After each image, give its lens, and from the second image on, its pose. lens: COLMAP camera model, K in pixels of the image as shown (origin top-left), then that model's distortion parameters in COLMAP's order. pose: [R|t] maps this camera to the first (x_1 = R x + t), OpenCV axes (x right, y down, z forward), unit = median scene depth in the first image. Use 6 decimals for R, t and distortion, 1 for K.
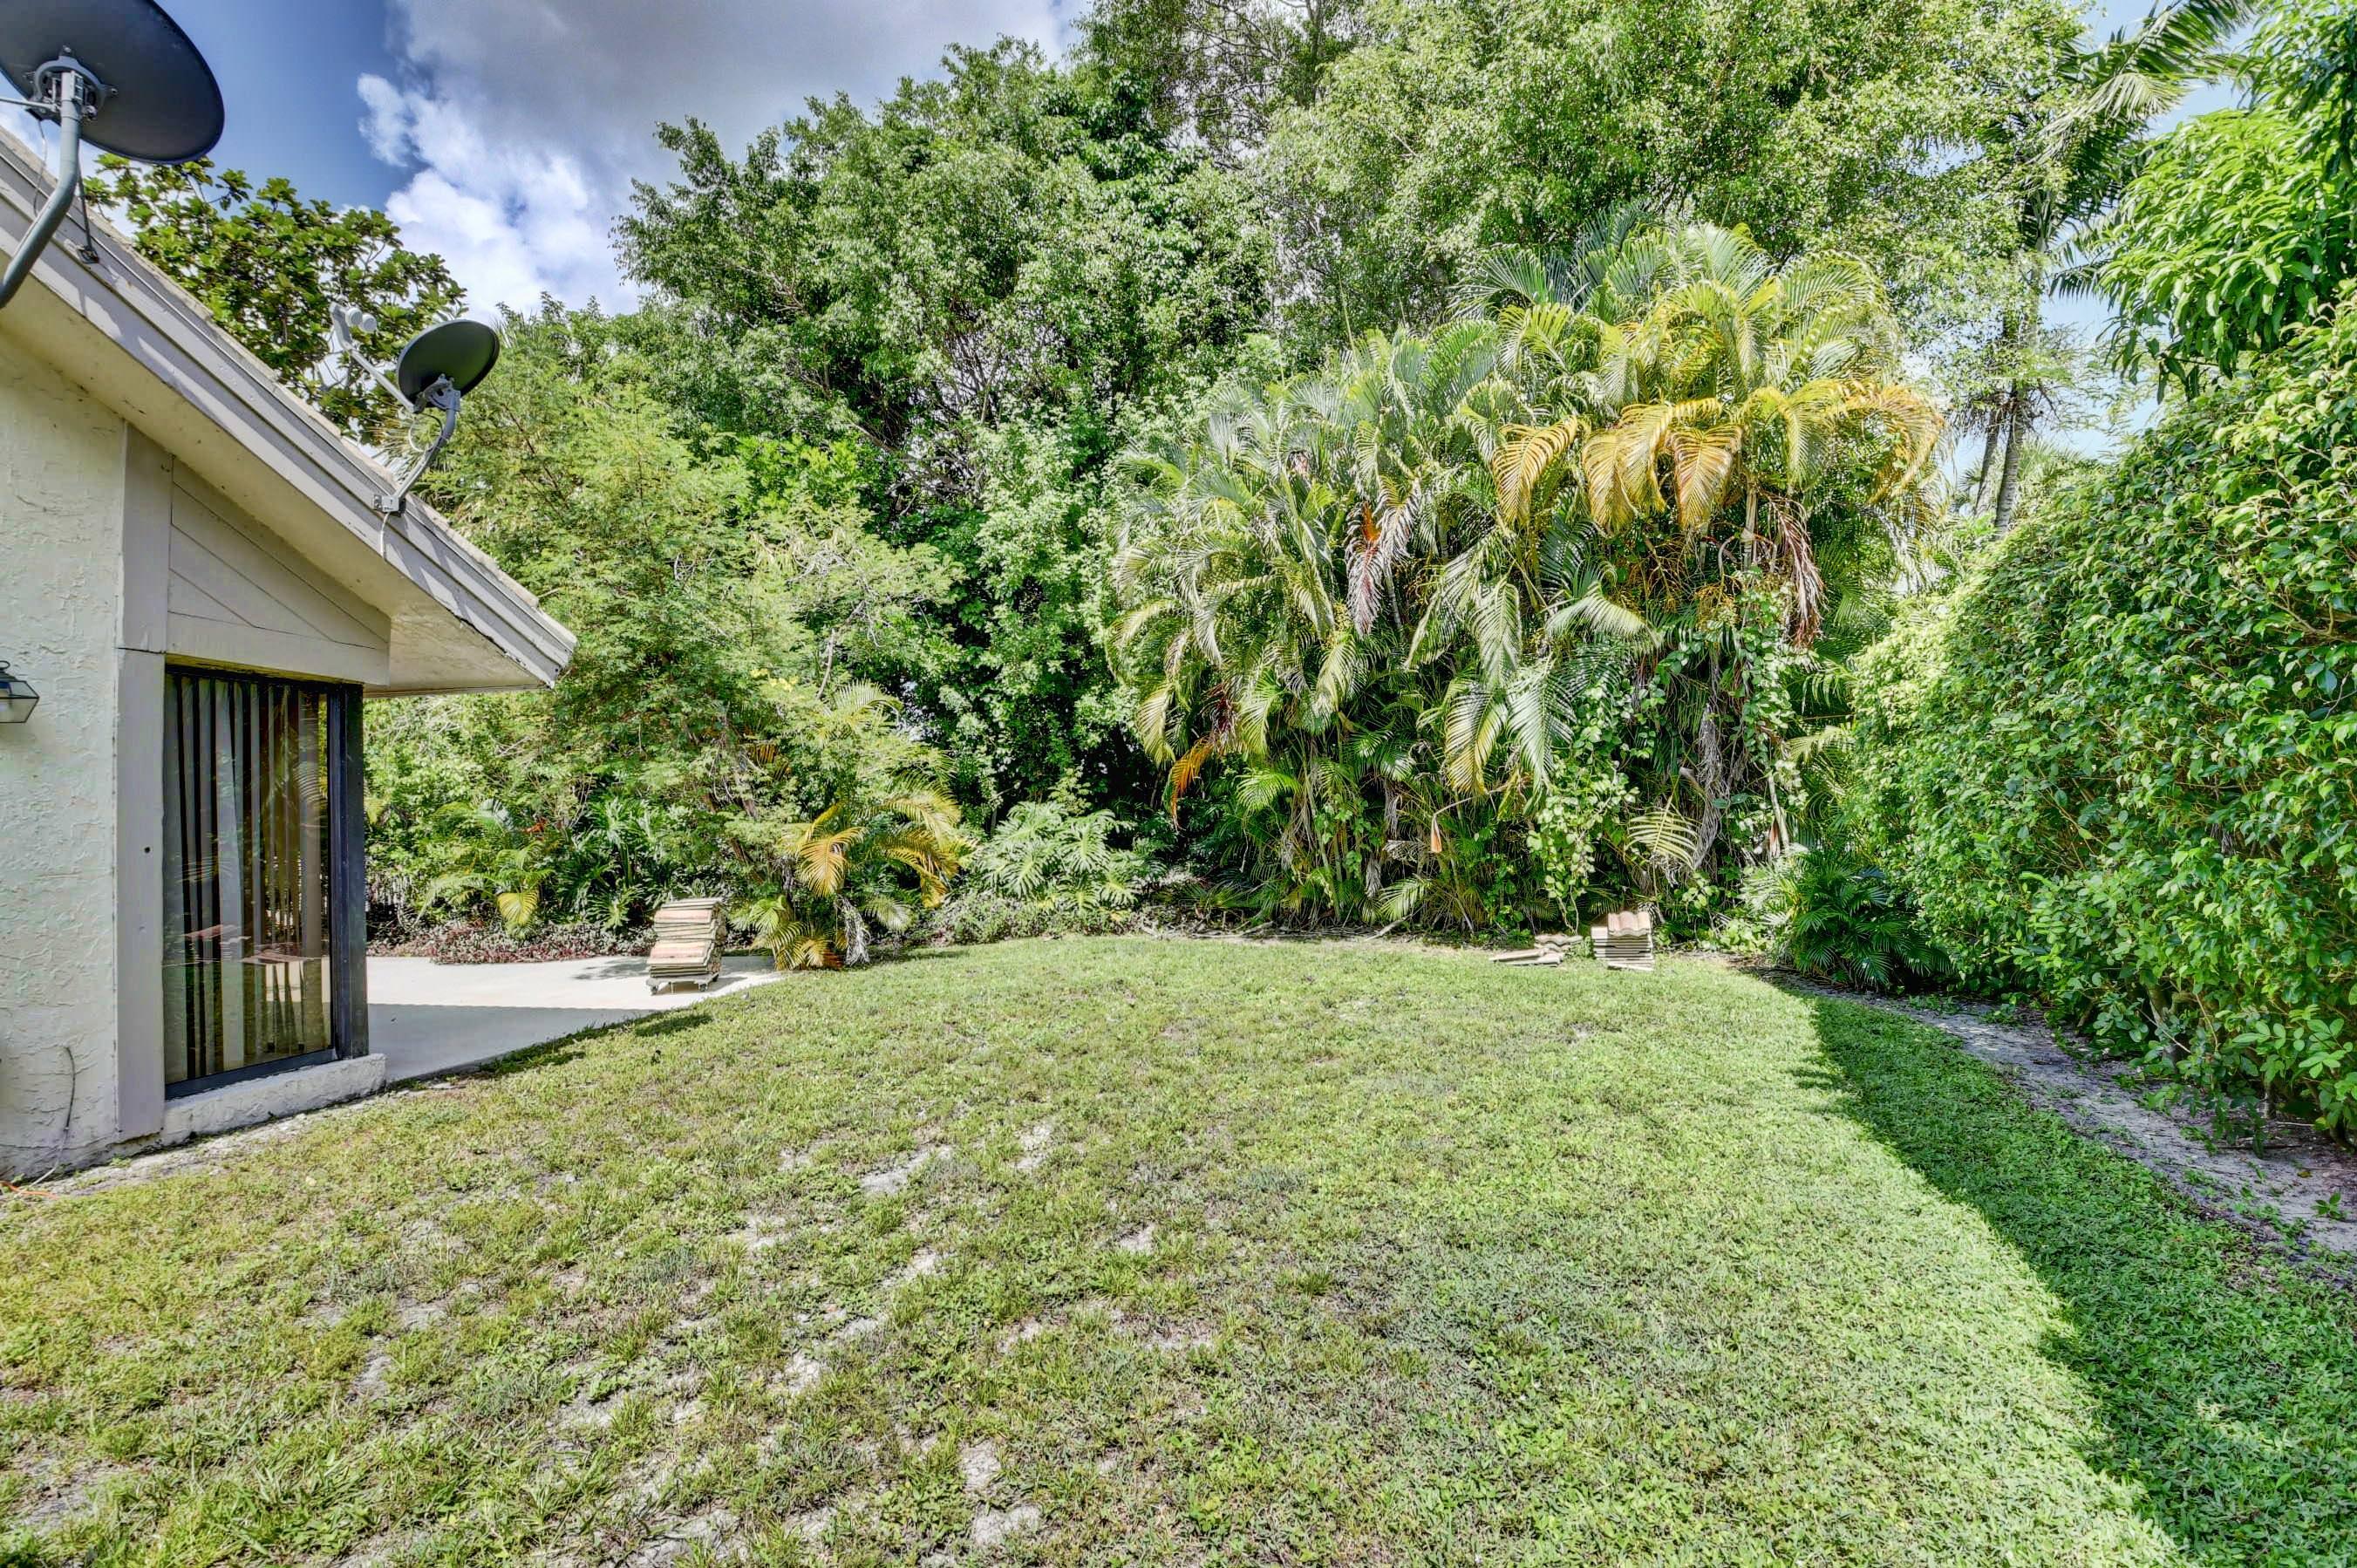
lens RADIAL K [[1022.2, 0, 1169.4], [0, 1022.2, 781.4], [0, 0, 1]] dist [0.019010, -0.025748]
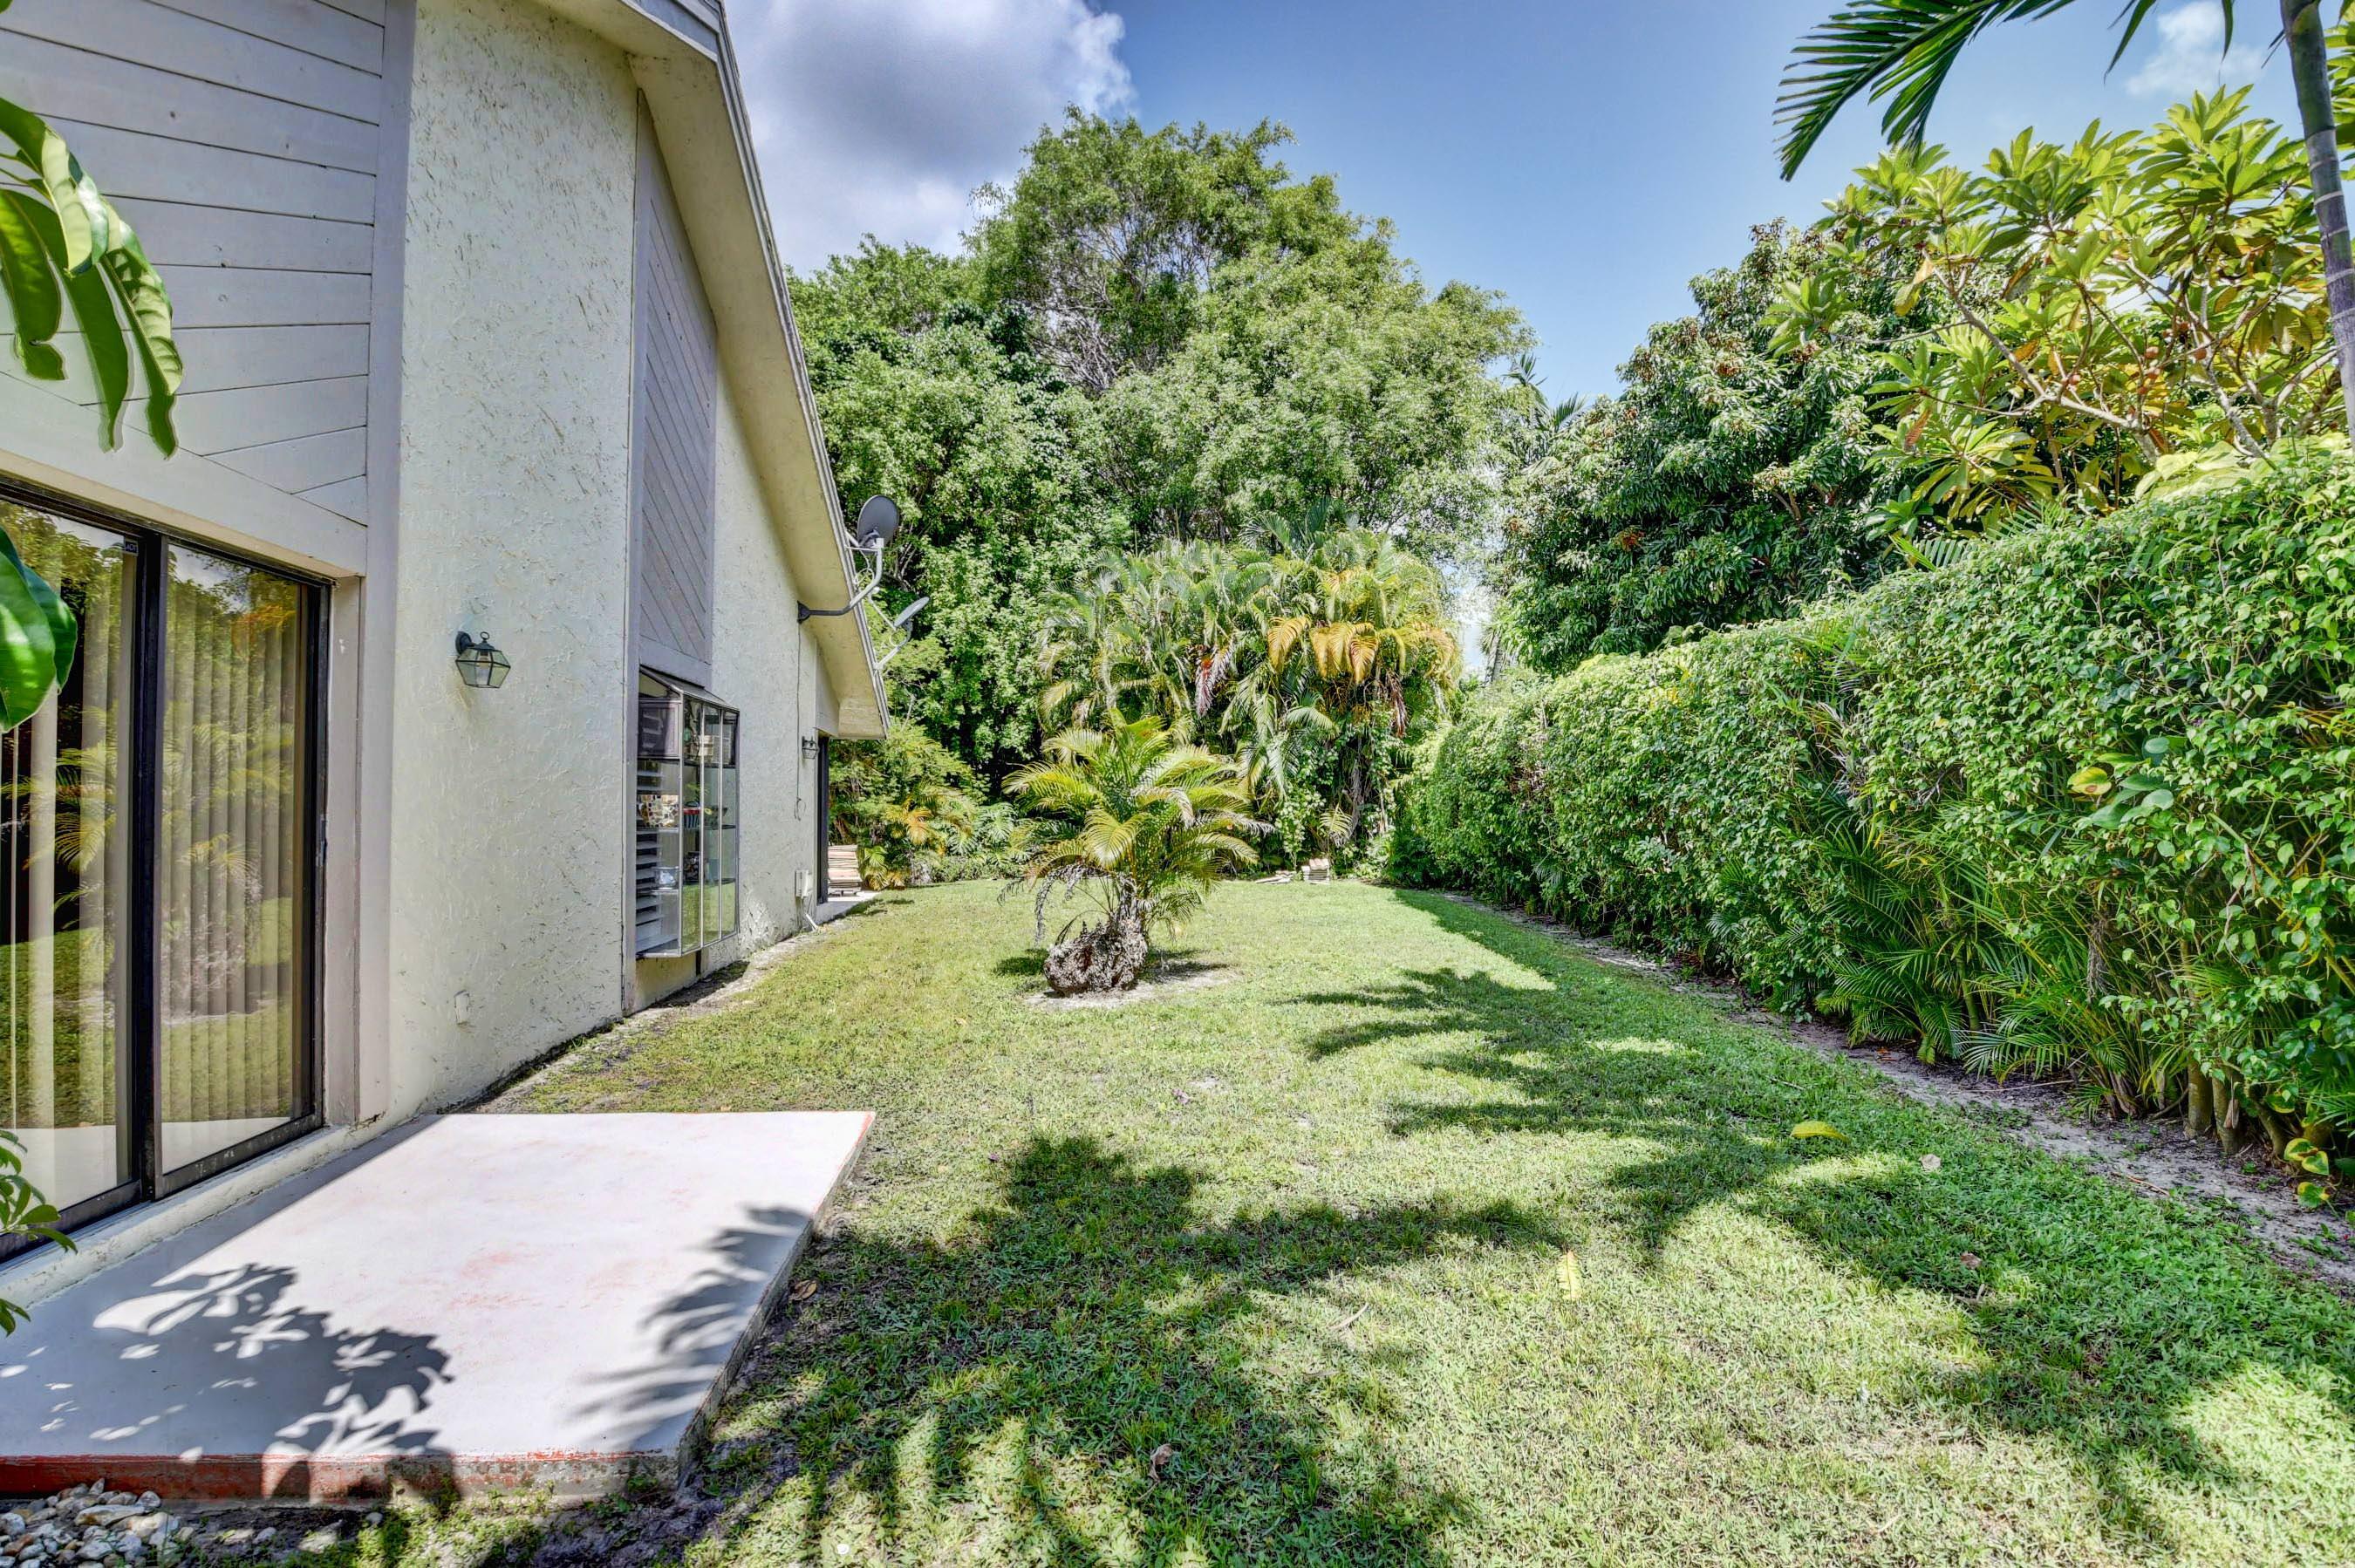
lens RADIAL K [[1021.2, 0, 1168.4], [0, 1021.2, 781.4], [0, 0, 1]] dist [0.019010, -0.025748]
pose [[0.942904, 0.037716, 0.330921, -0.511101], [-0.037444, 0.999273, -0.007200, -0.002520], [-0.330952, -0.005602, 0.943631, -0.818592]]
